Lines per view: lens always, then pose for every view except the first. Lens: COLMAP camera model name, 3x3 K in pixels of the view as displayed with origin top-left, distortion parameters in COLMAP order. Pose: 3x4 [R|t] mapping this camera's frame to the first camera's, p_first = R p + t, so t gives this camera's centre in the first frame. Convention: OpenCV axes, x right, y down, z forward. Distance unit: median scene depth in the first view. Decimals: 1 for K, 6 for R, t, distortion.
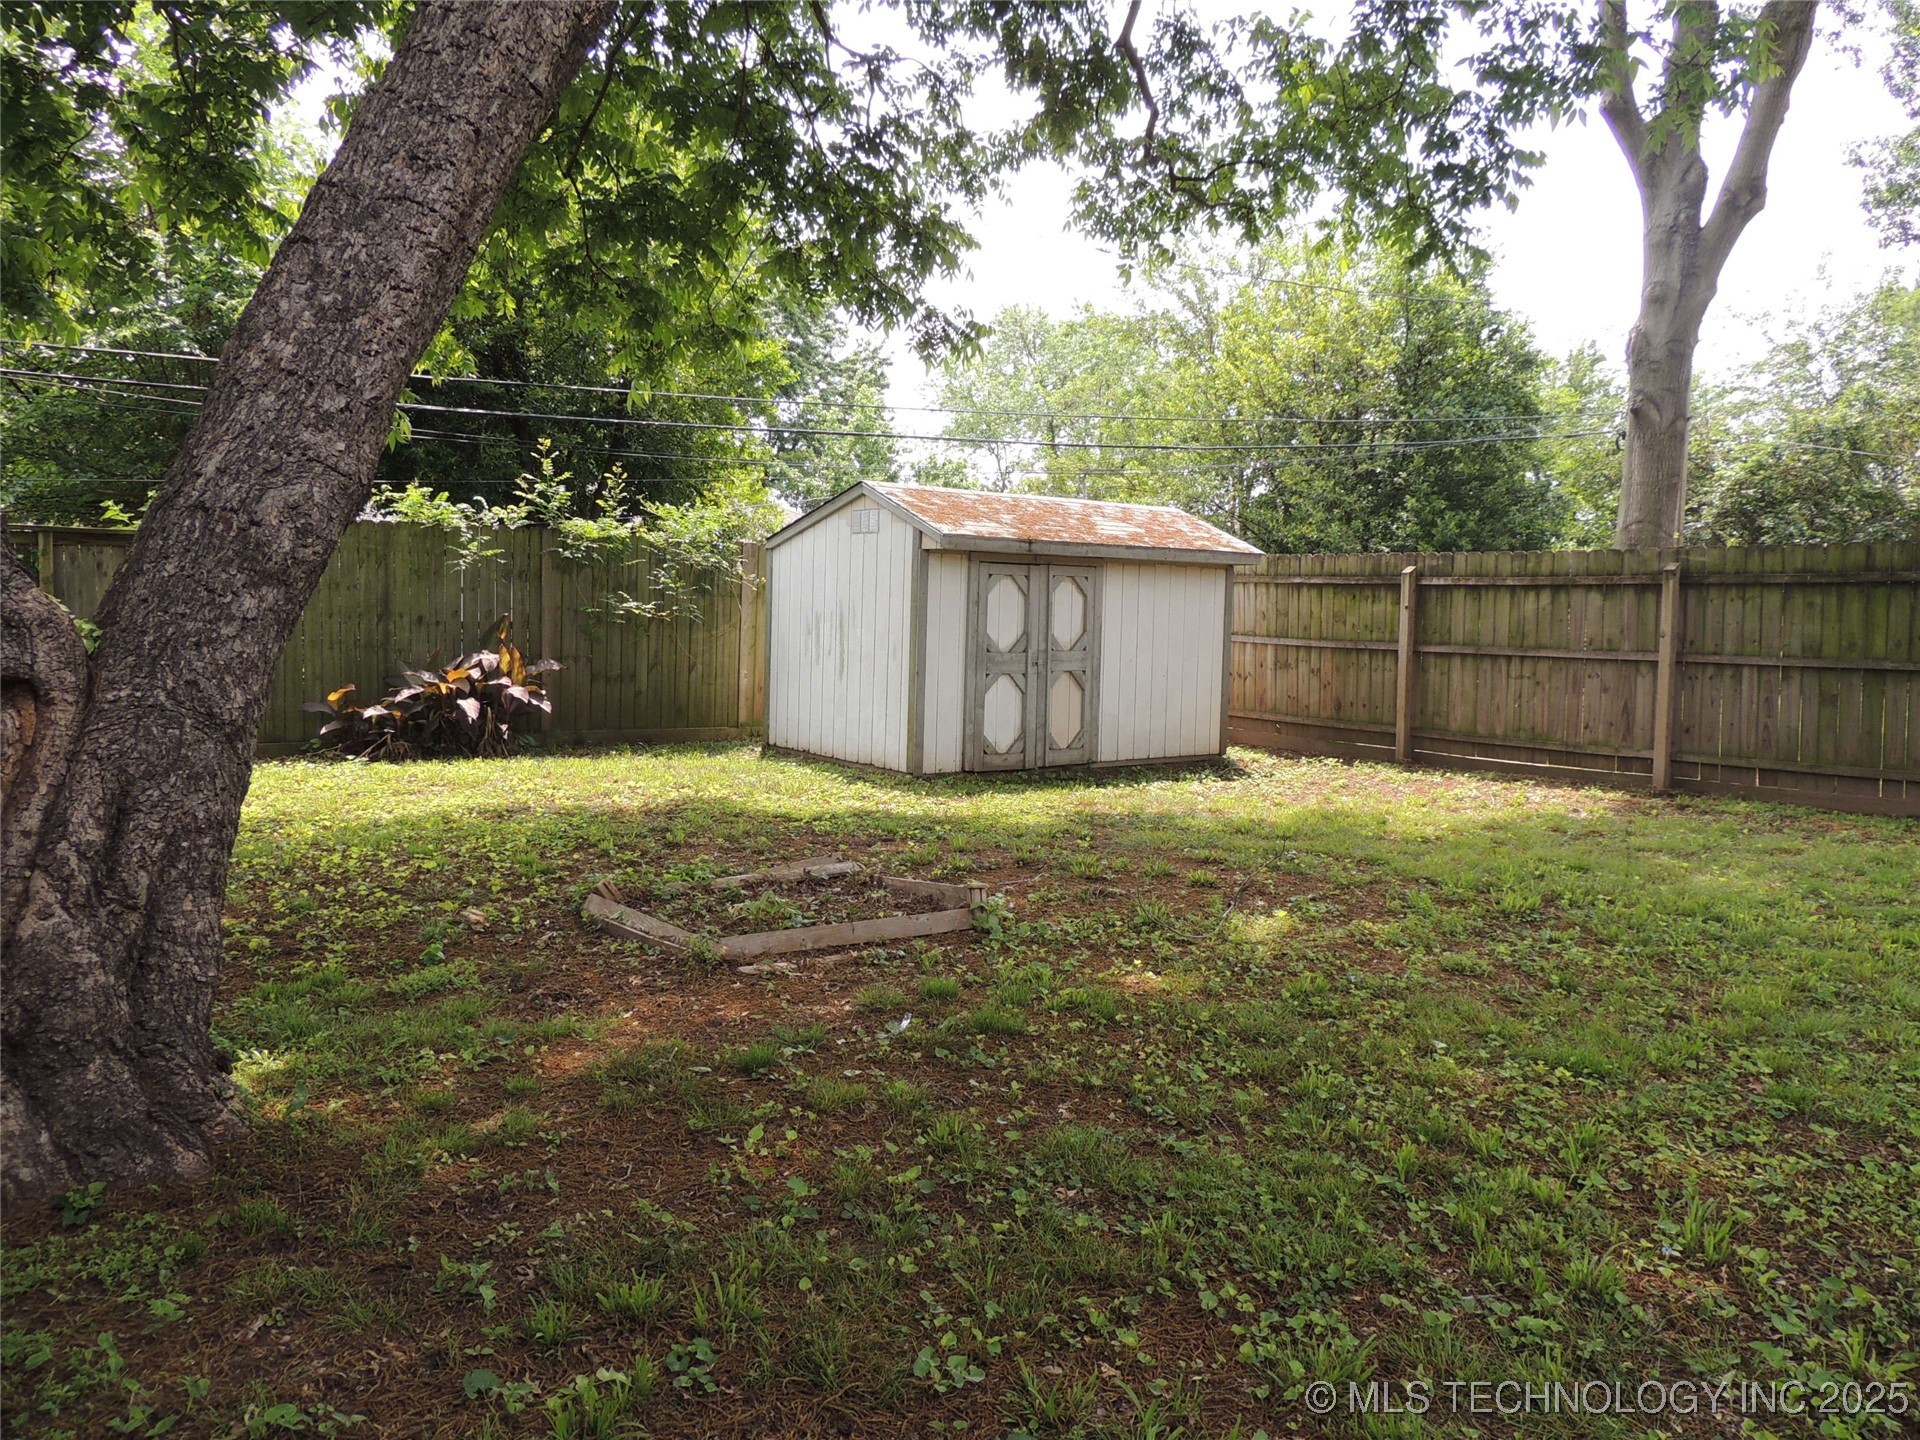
lens RADIAL K [[1366.4, 0, 954.4], [0, 1366.4, 720.6], [0, 0, 1]] dist [-0.017142, -0.011211]
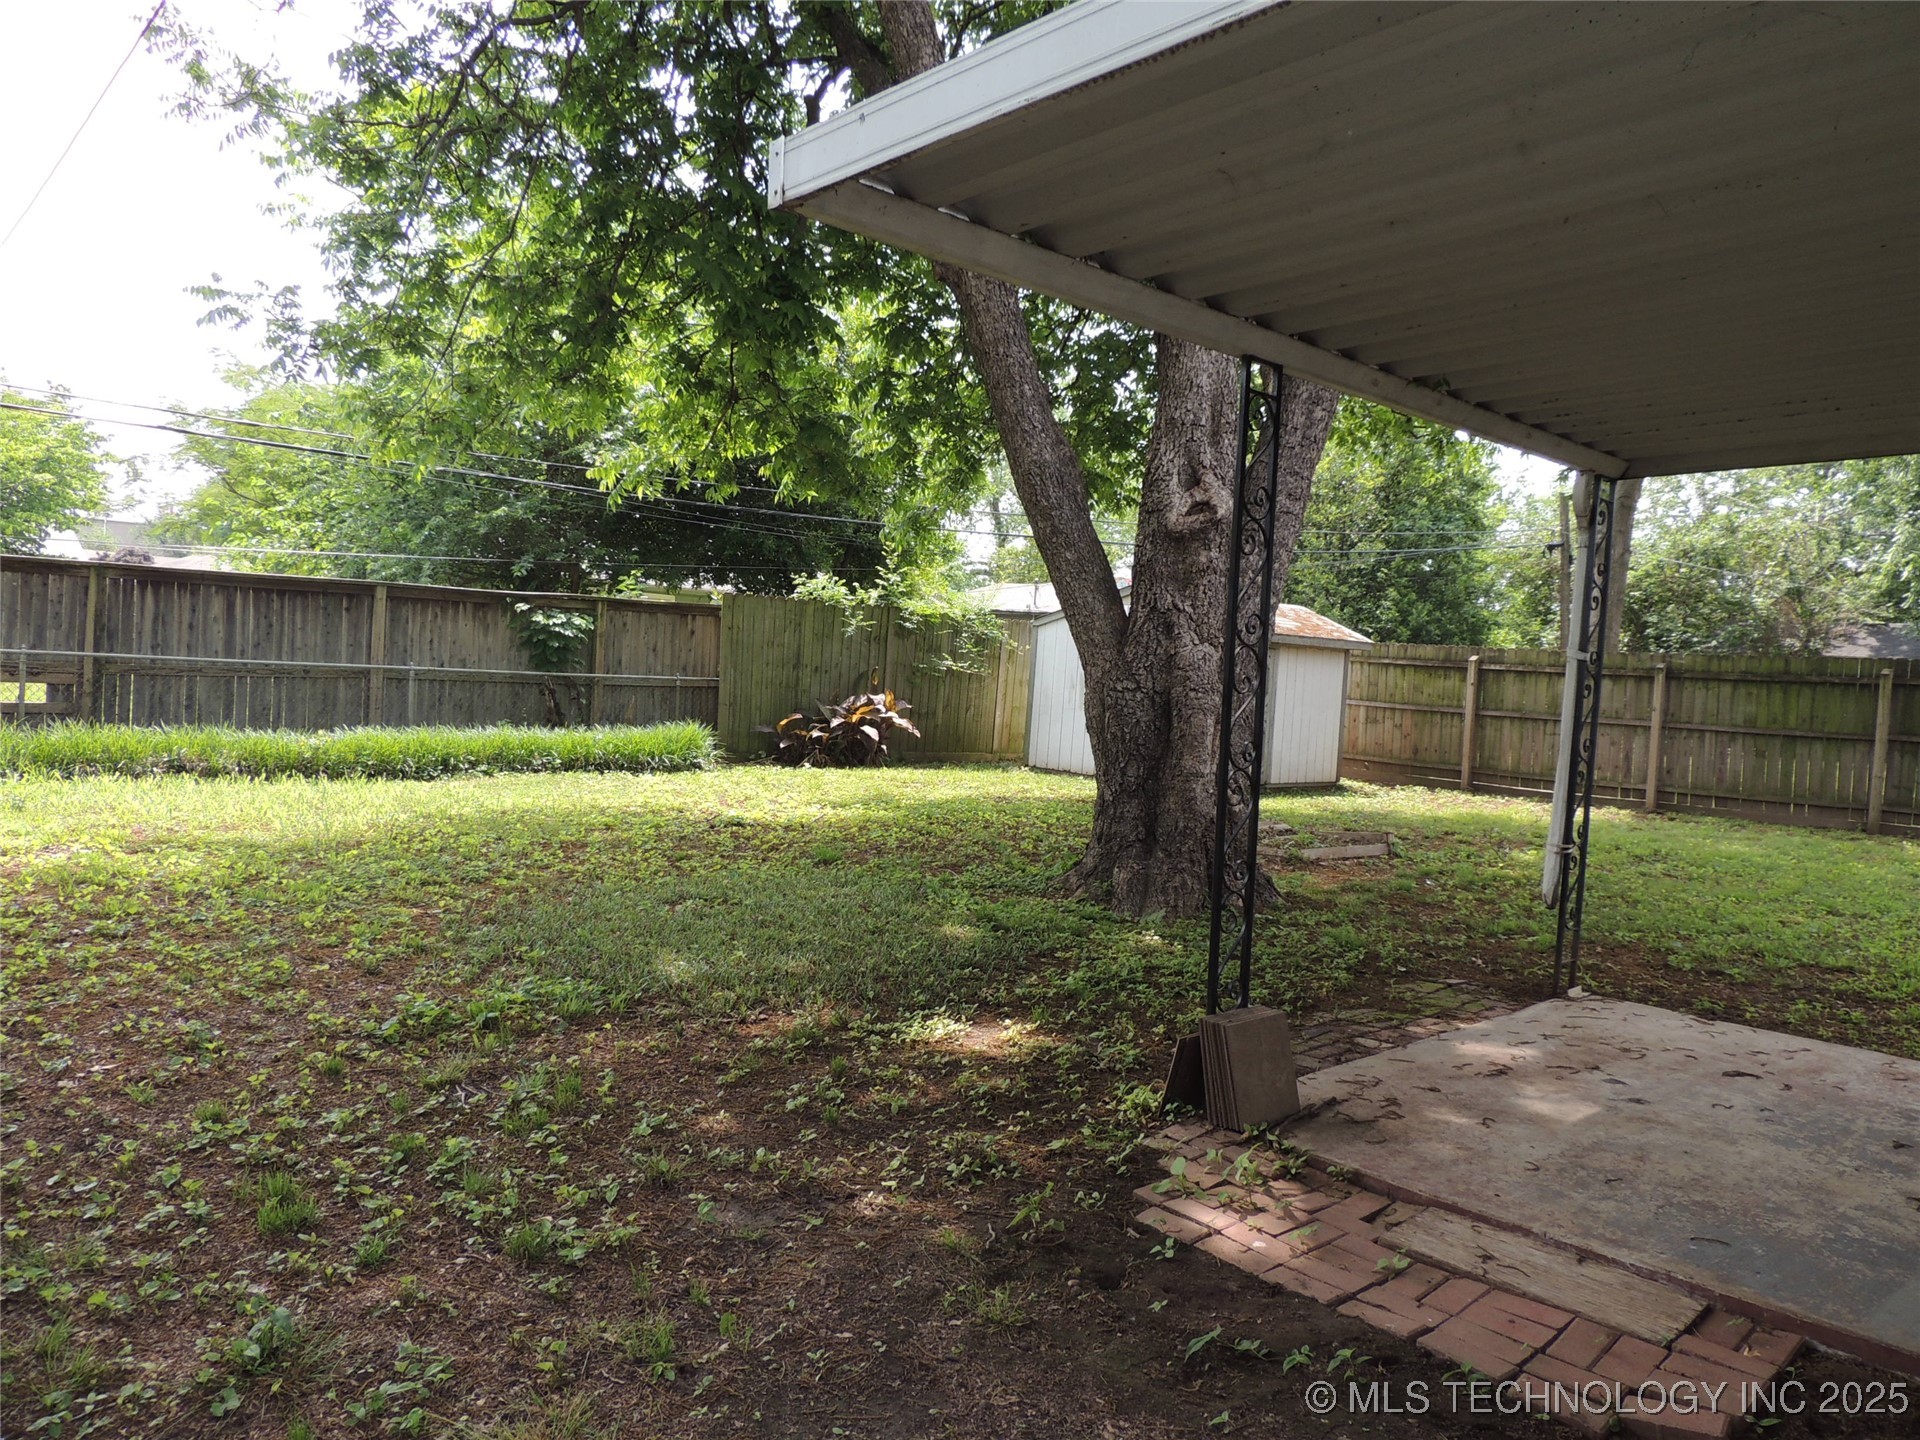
lens RADIAL K [[1366.4, 0, 965.7], [0, 1366.4, 720.3], [0, 0, 1]] dist [-0.017142, -0.011211]
pose [[0.992957, 0.032274, 0.113994, -0.367814], [-0.028457, 0.998983, -0.034961, 0.021955], [-0.115007, 0.031471, 0.992866, -0.379325]]
